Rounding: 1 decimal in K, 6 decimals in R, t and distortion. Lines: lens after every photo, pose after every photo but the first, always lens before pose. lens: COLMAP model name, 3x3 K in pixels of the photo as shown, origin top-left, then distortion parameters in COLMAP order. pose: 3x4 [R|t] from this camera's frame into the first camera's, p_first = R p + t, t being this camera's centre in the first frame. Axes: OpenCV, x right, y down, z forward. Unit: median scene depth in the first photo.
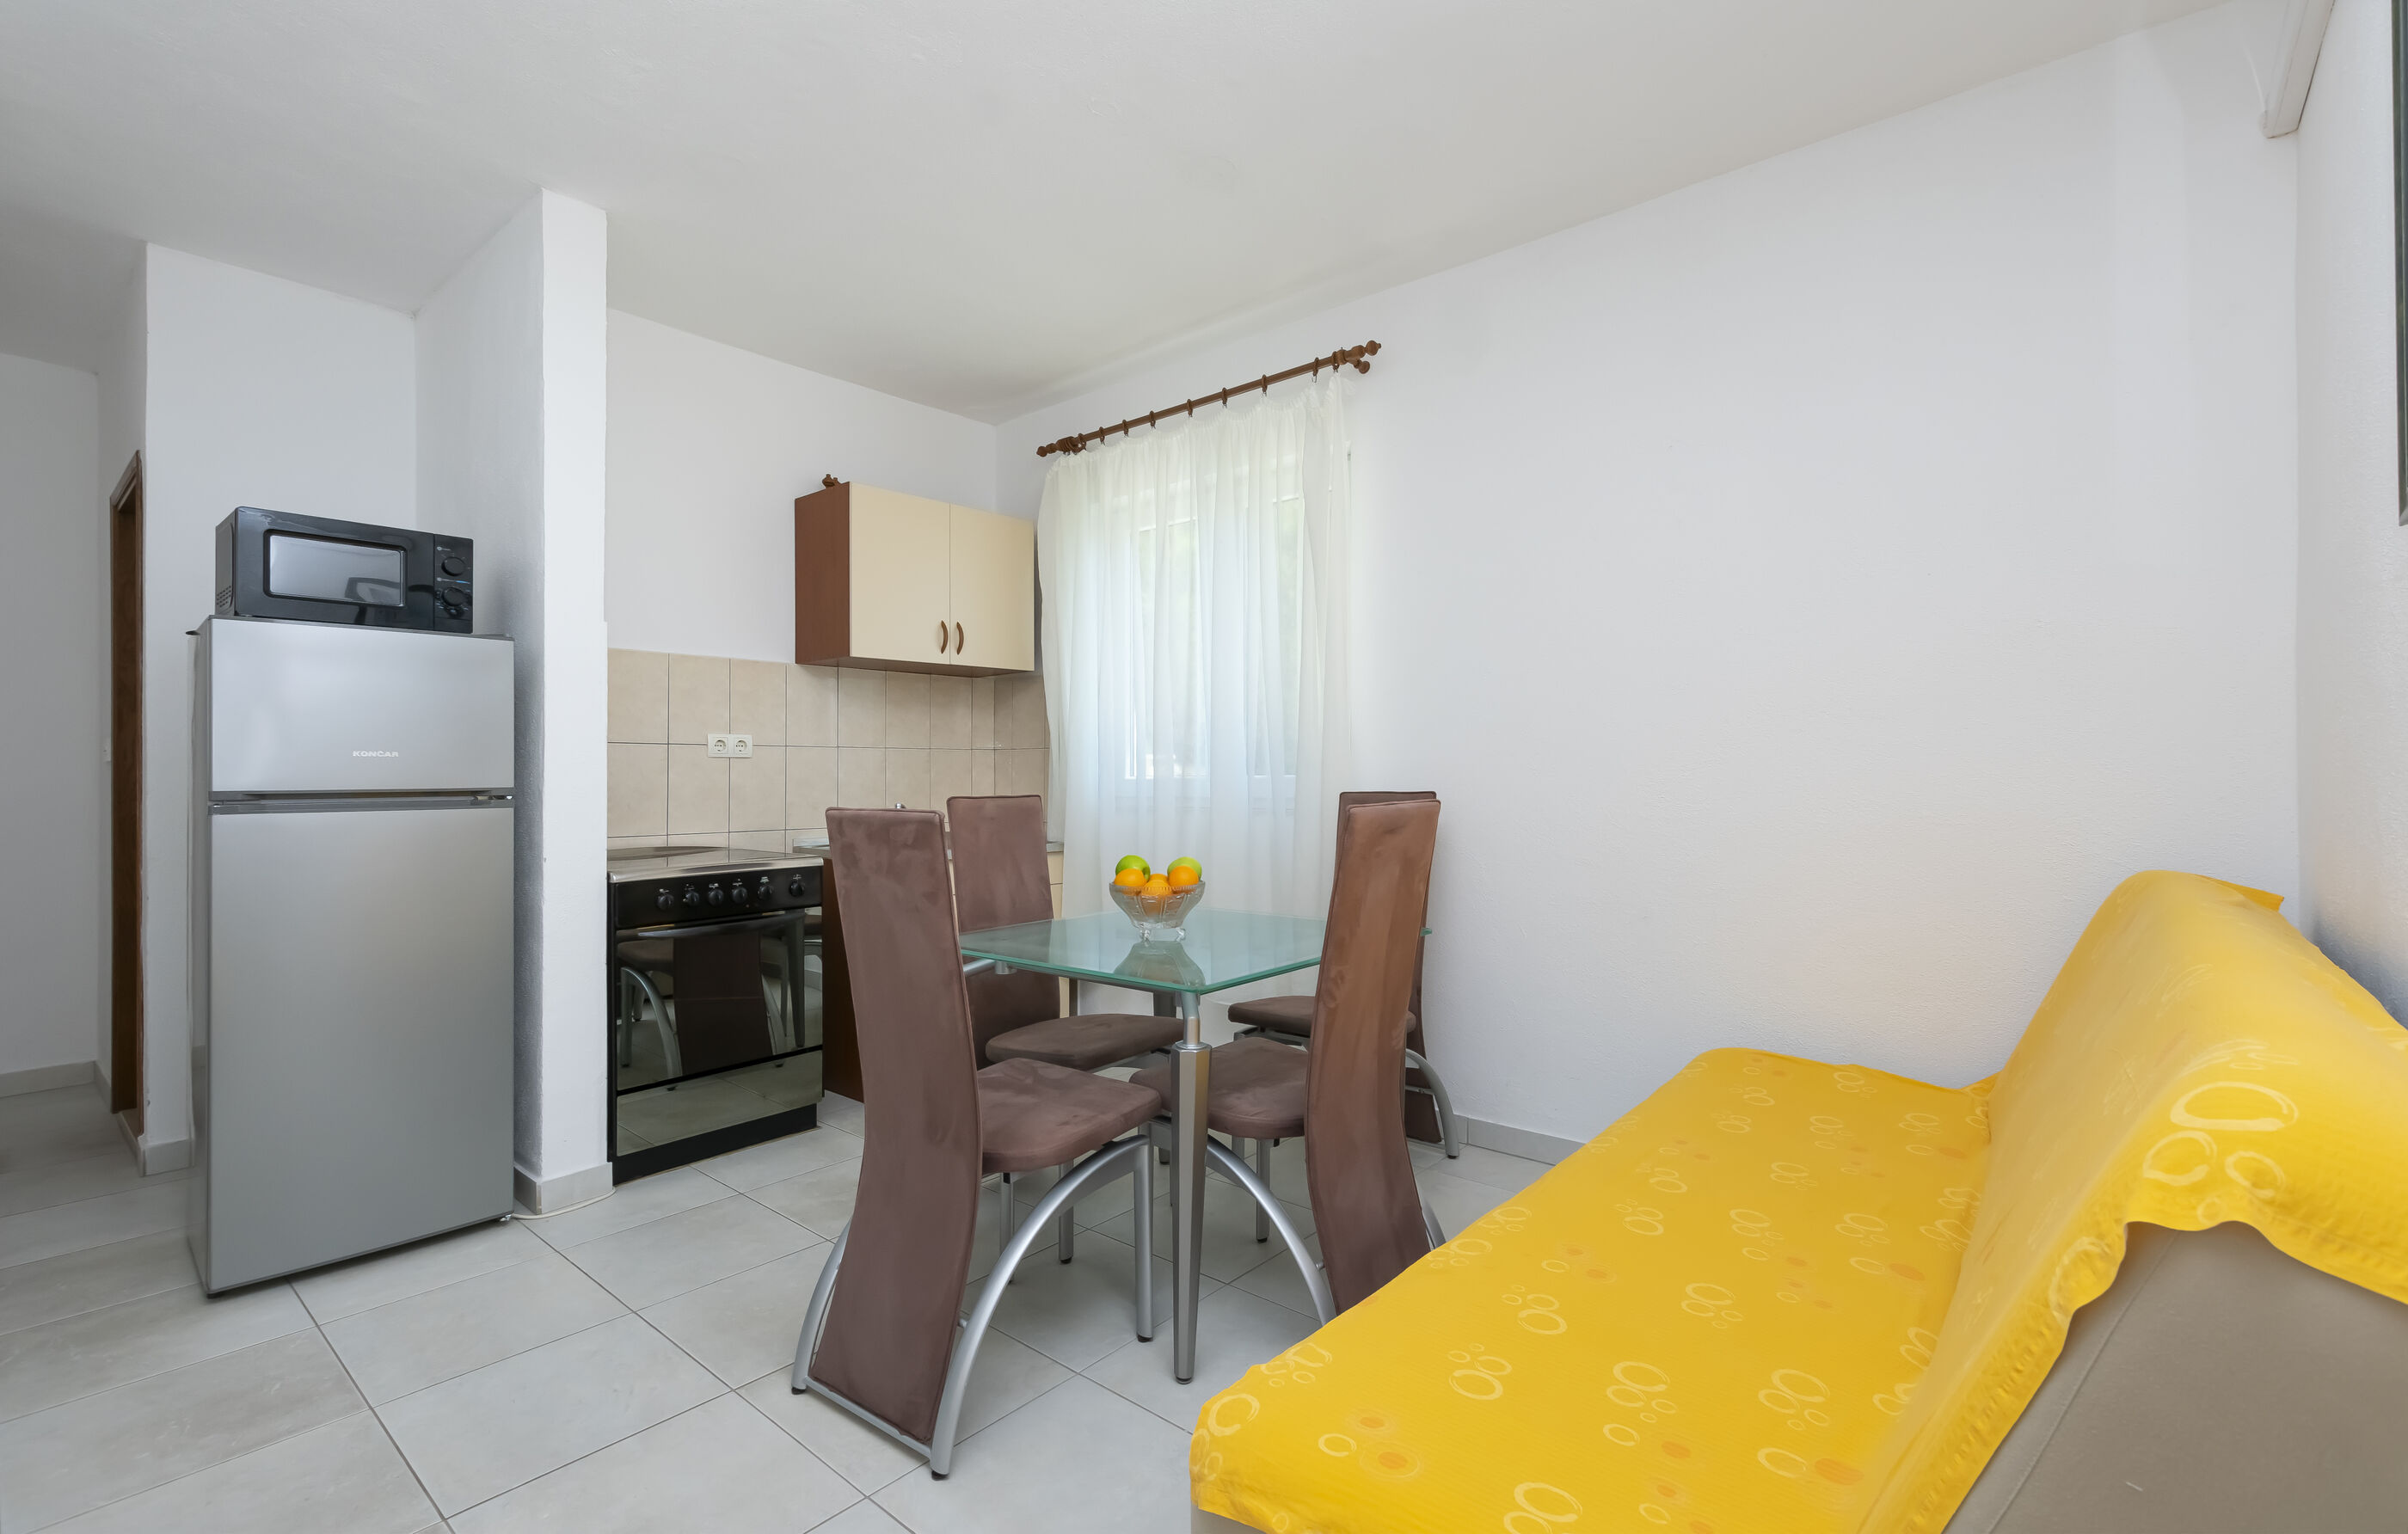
lens RADIAL K [[1050.6, 0, 1205.2], [0, 1050.6, 767.4], [0, 0, 1]] dist [0.002660, 0.000230]
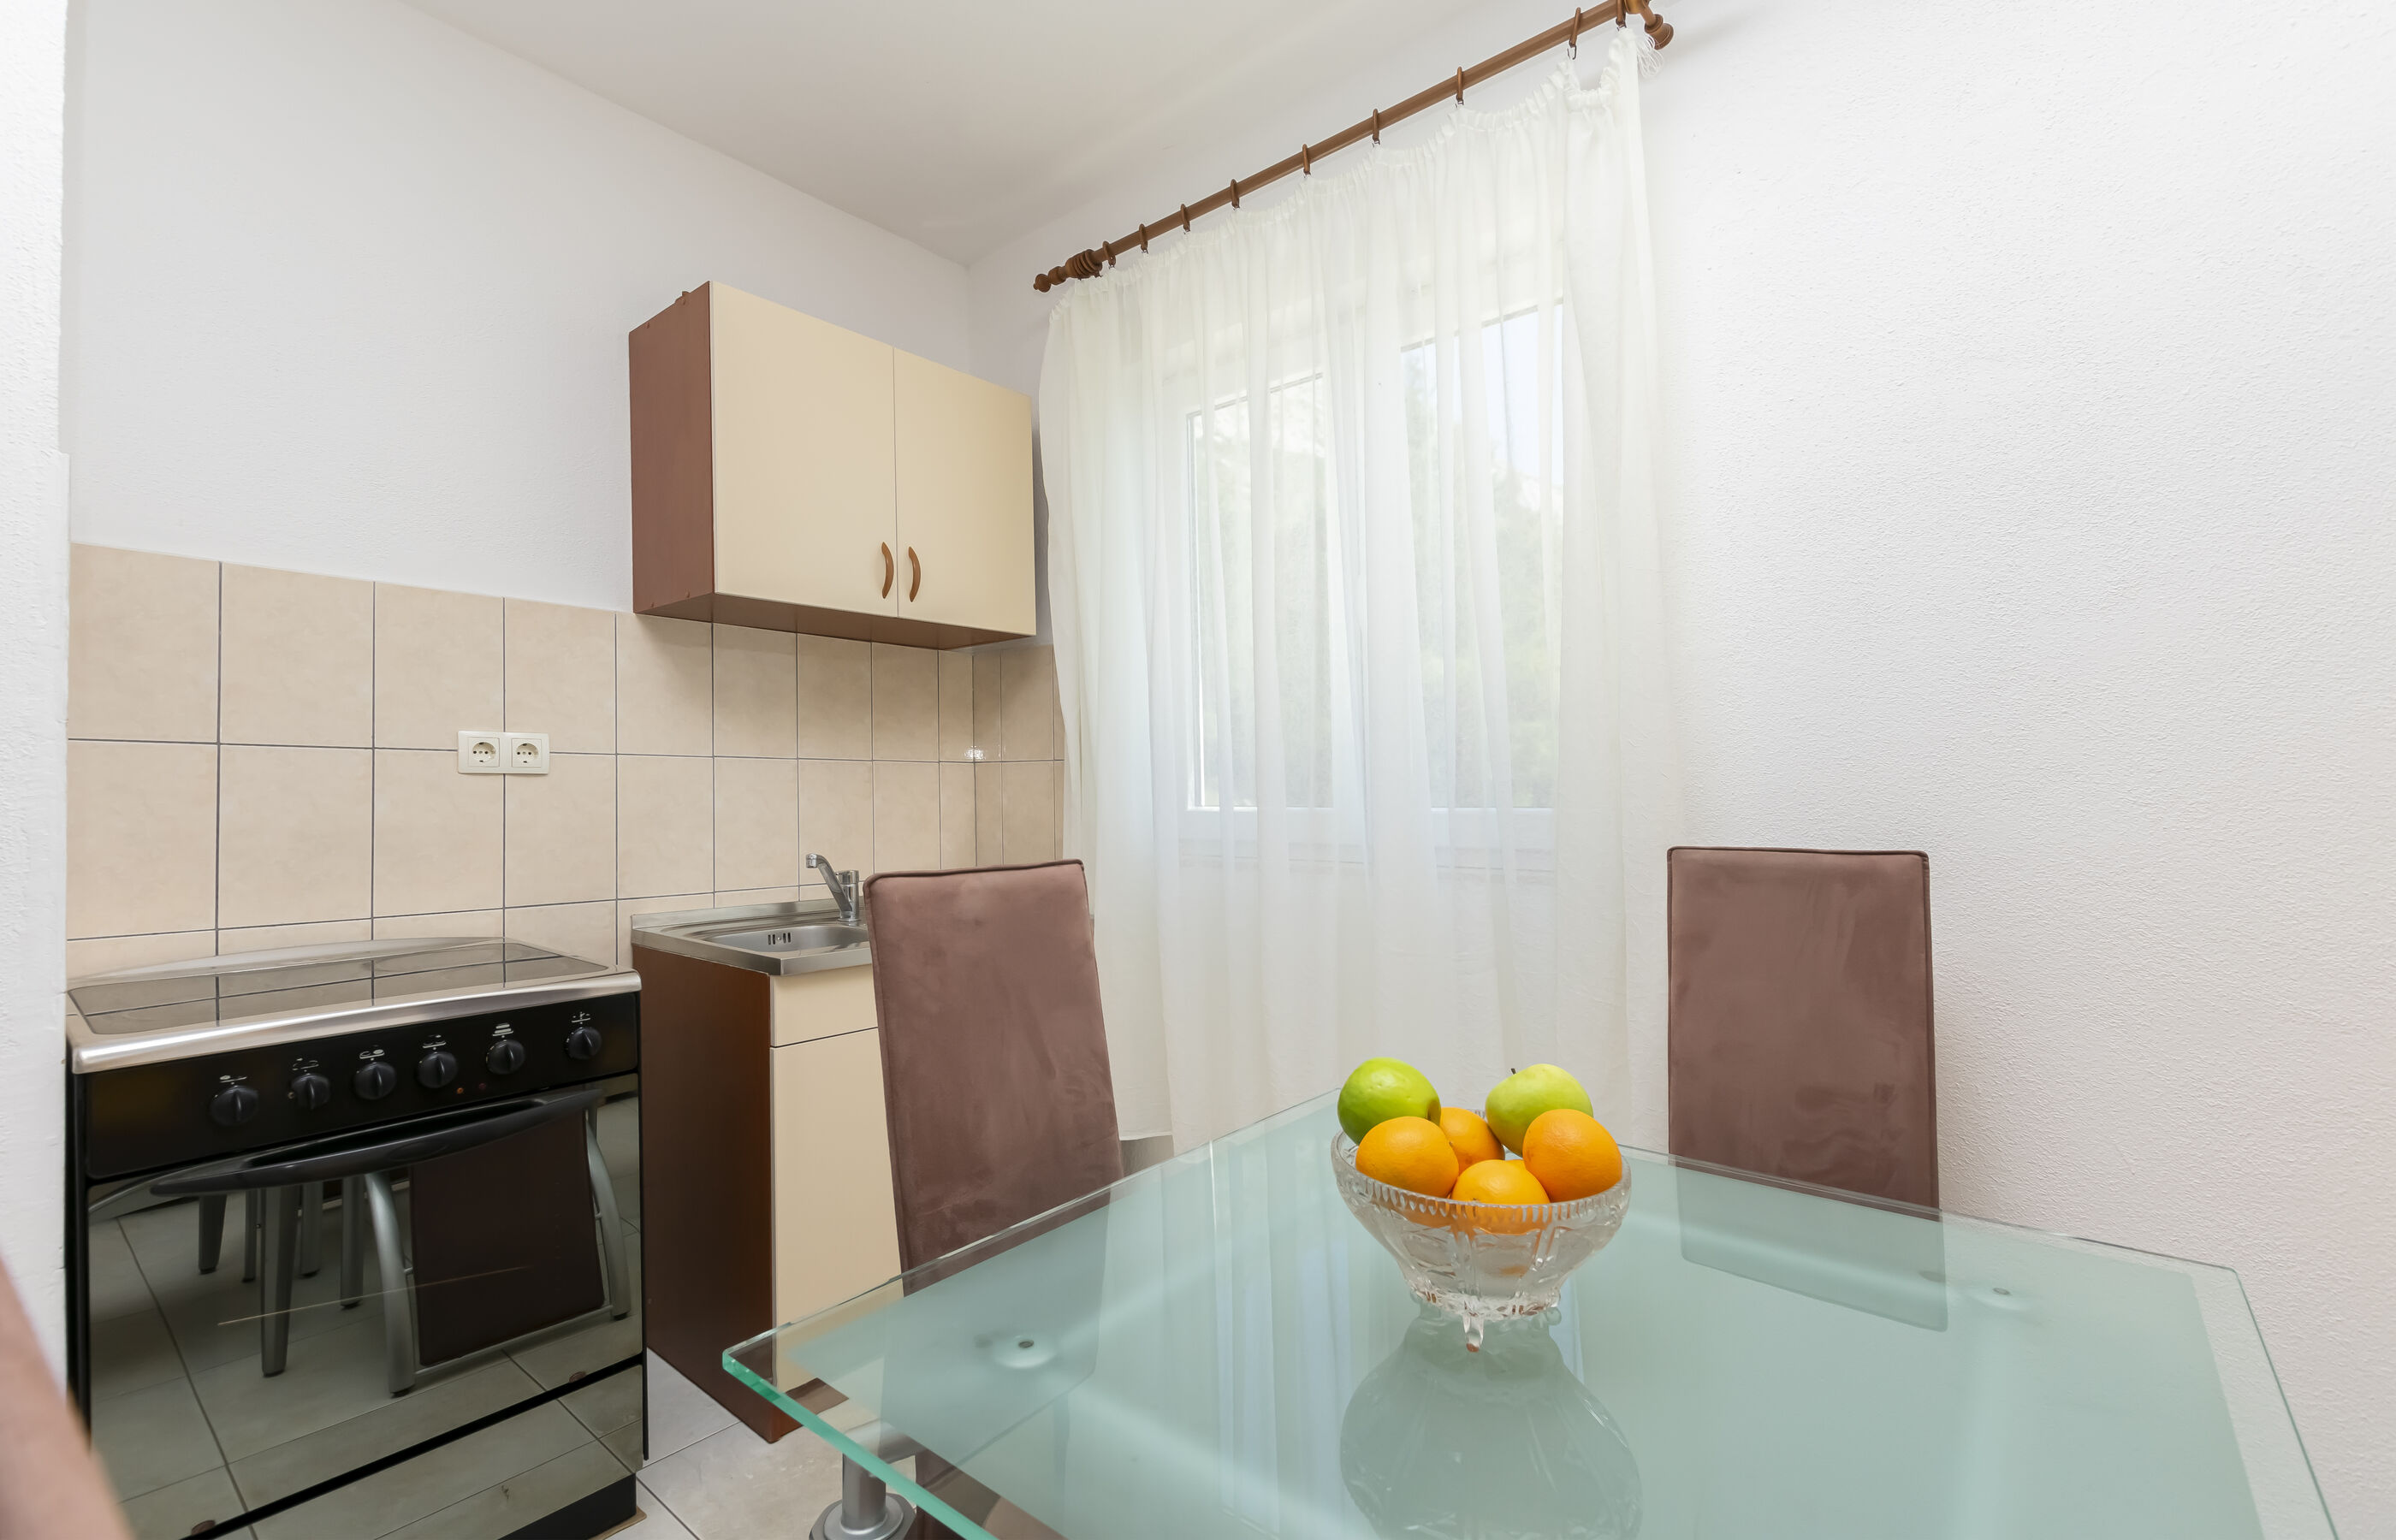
lens RADIAL K [[1045.4, 0, 1192.9], [0, 1045.4, 891.2], [0, 0, 1]] dist [0.002660, 0.000230]
pose [[0.999972, 0.001044, 0.007472, -0.080052], [-0.001790, 0.994929, 0.100562, -0.003473], [-0.007329, -0.100573, 0.994903, 0.393058]]
